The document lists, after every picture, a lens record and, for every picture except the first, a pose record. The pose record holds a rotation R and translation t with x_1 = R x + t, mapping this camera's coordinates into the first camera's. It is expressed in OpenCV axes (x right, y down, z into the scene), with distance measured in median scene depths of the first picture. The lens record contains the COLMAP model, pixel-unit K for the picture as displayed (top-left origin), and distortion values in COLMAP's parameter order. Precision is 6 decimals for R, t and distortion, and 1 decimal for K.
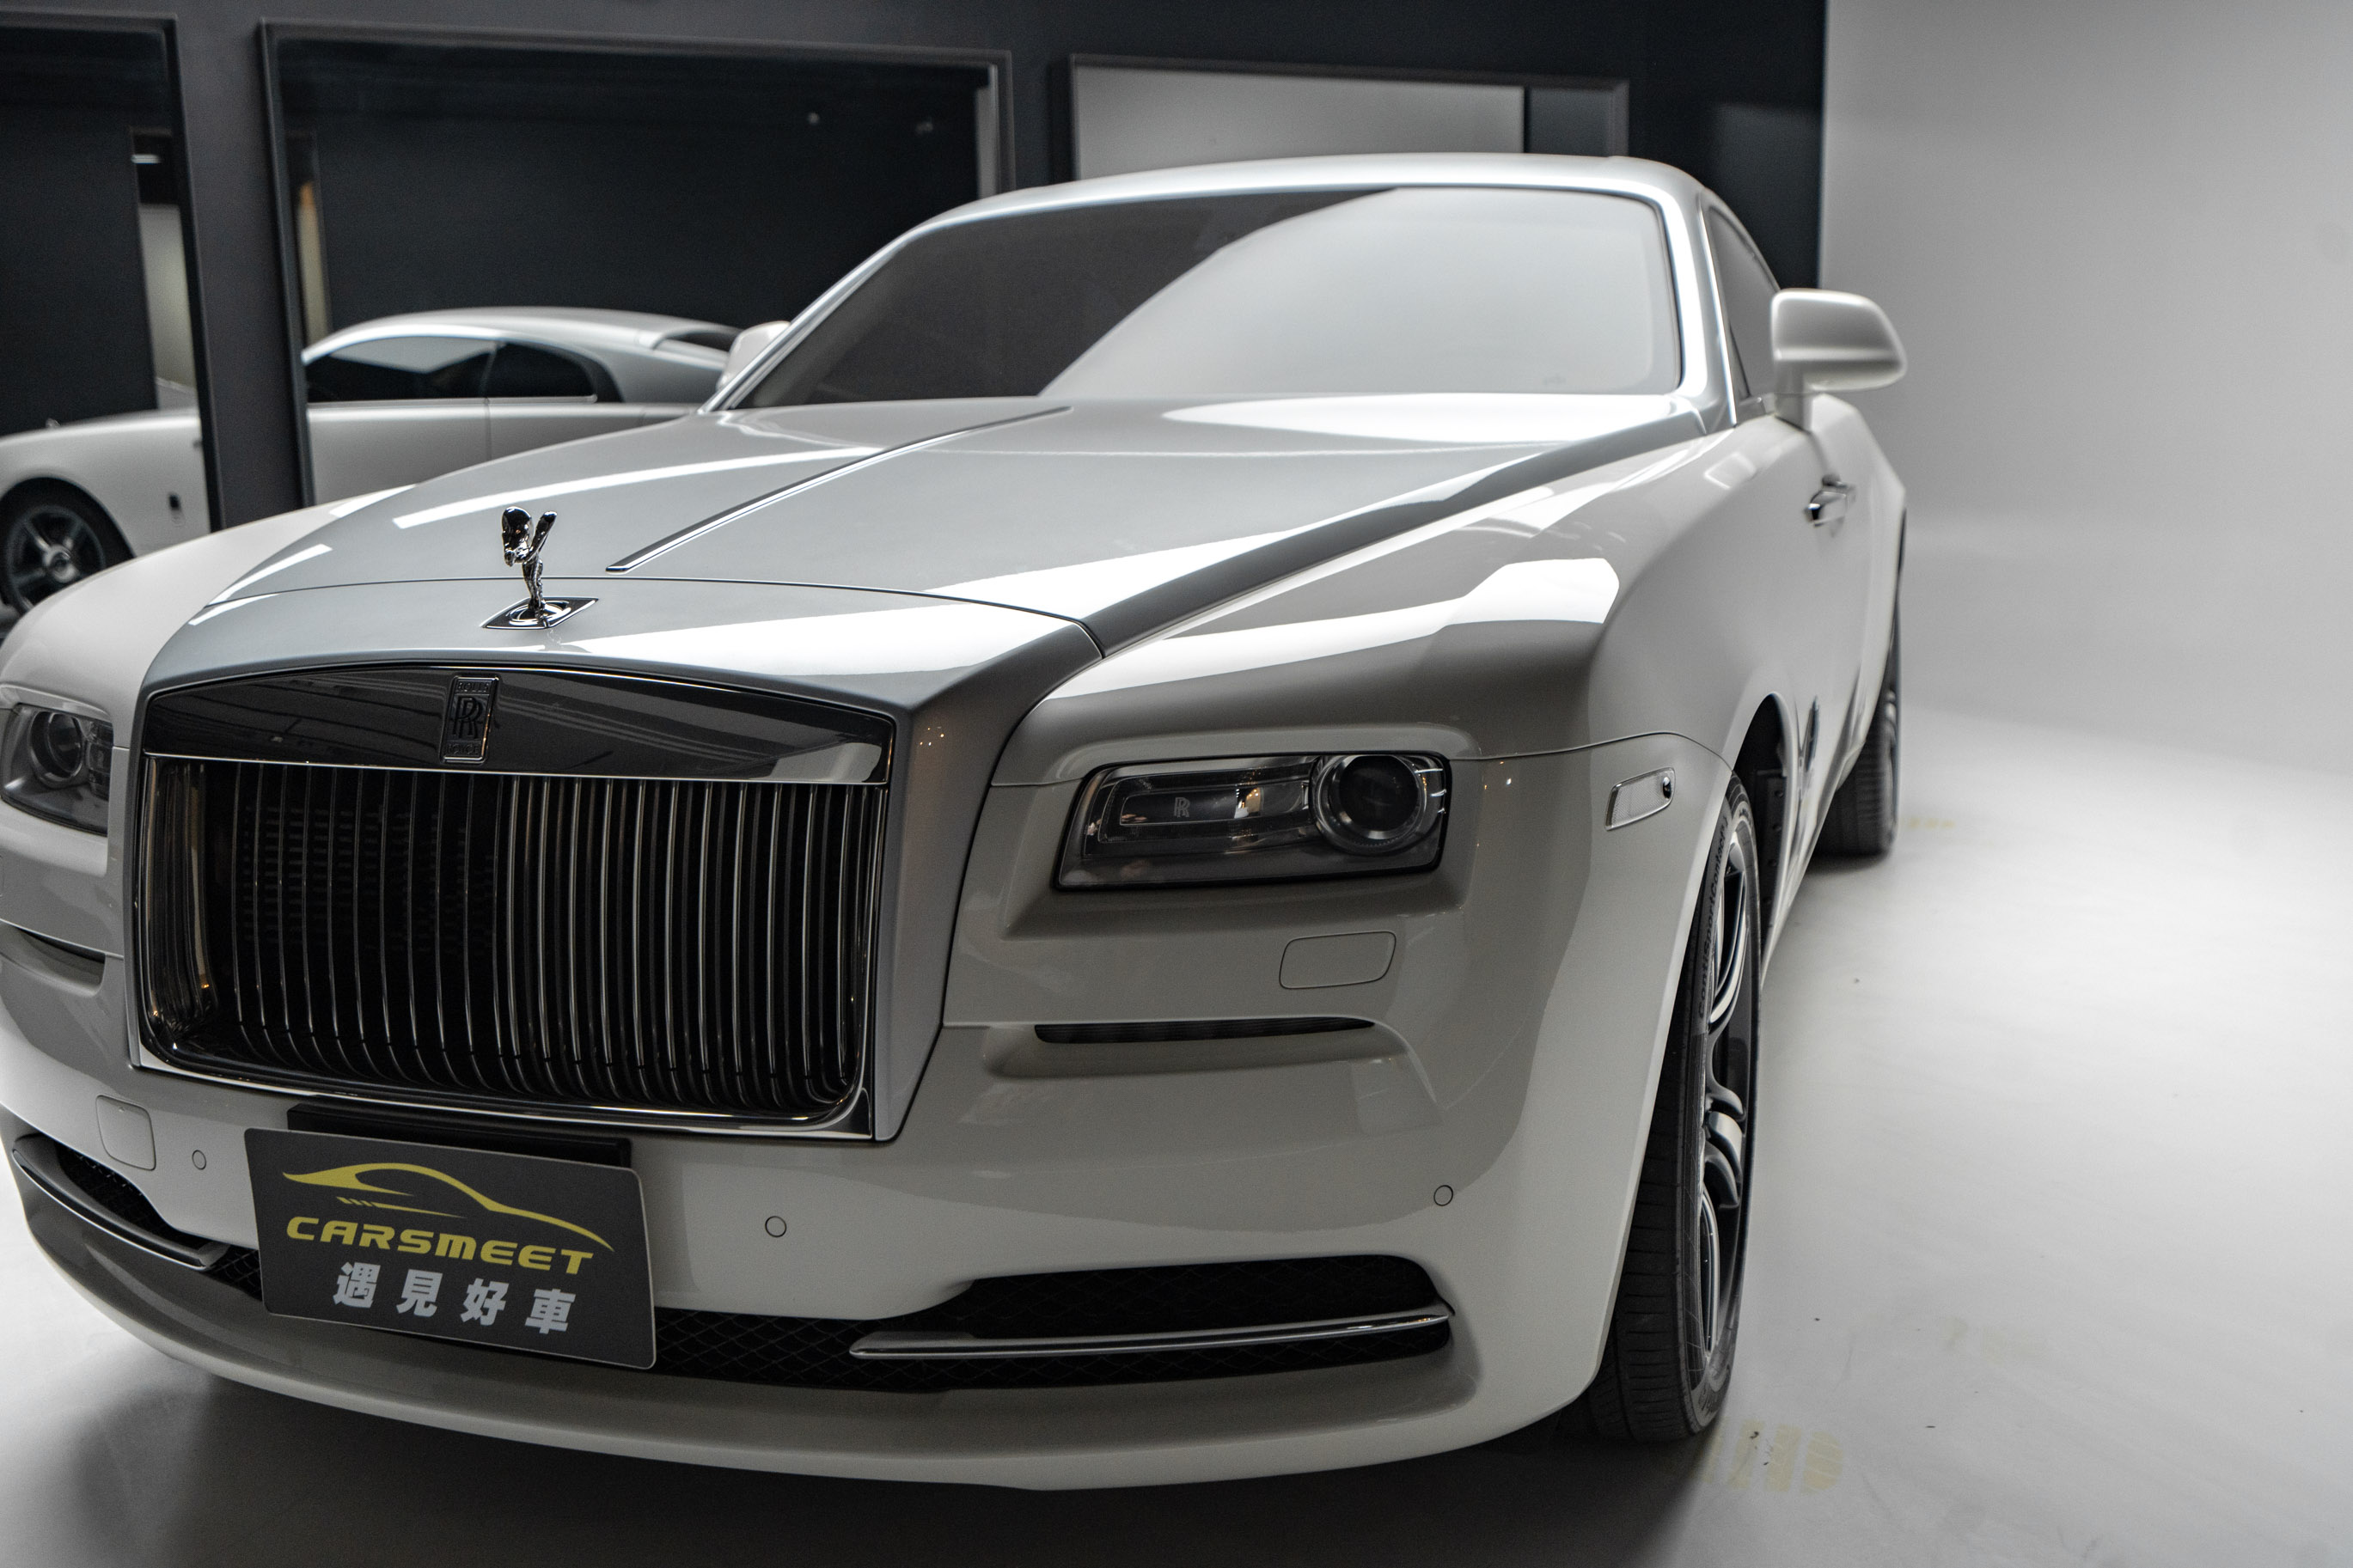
lens RADIAL K [[2358.3, 0, 1154.4], [0, 2358.3, 798.0], [0, 0, 1]] dist [0.021053, 0.000000]
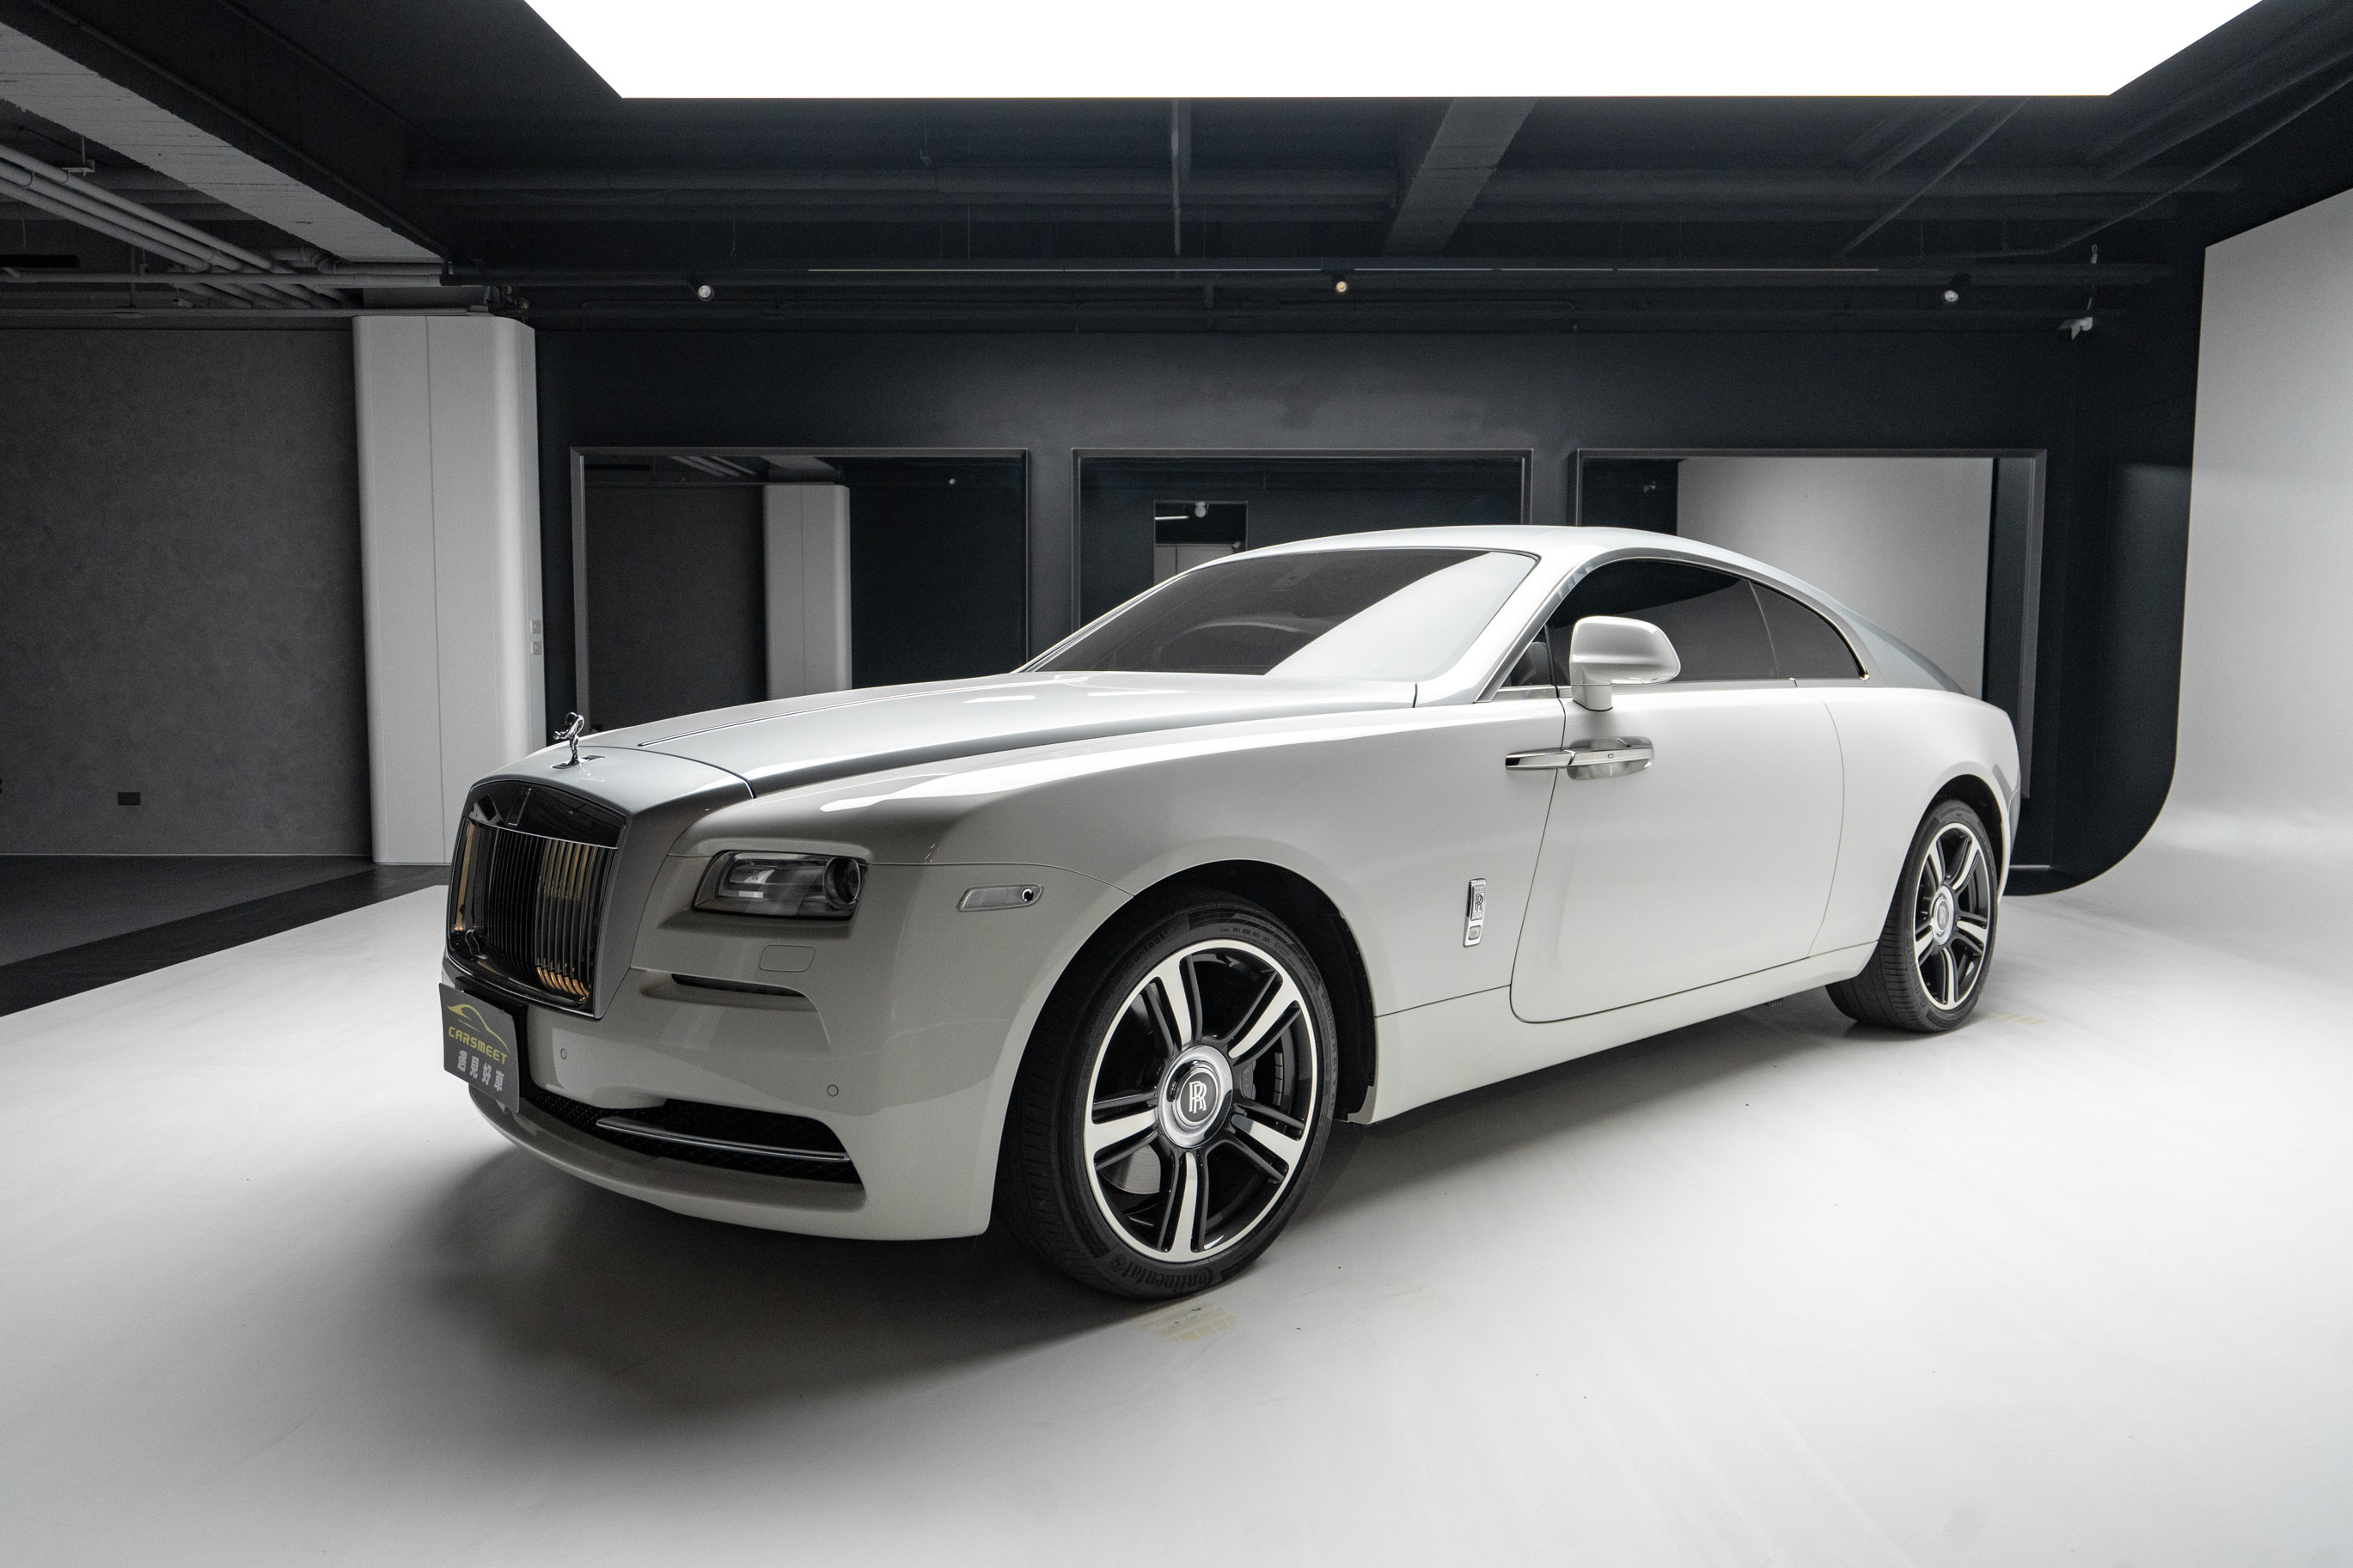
lens RADIAL K [[1644.8, 0, 1155.6], [0, 1644.8, 772.0], [0, 0, 1]] dist [0.012161, 0.003914]
pose [[0.874578, 0.059848, -0.481176, 0.955811], [-0.108133, 0.991436, -0.073226, -0.016981], [0.472673, 0.116073, 0.873560, -0.065122]]
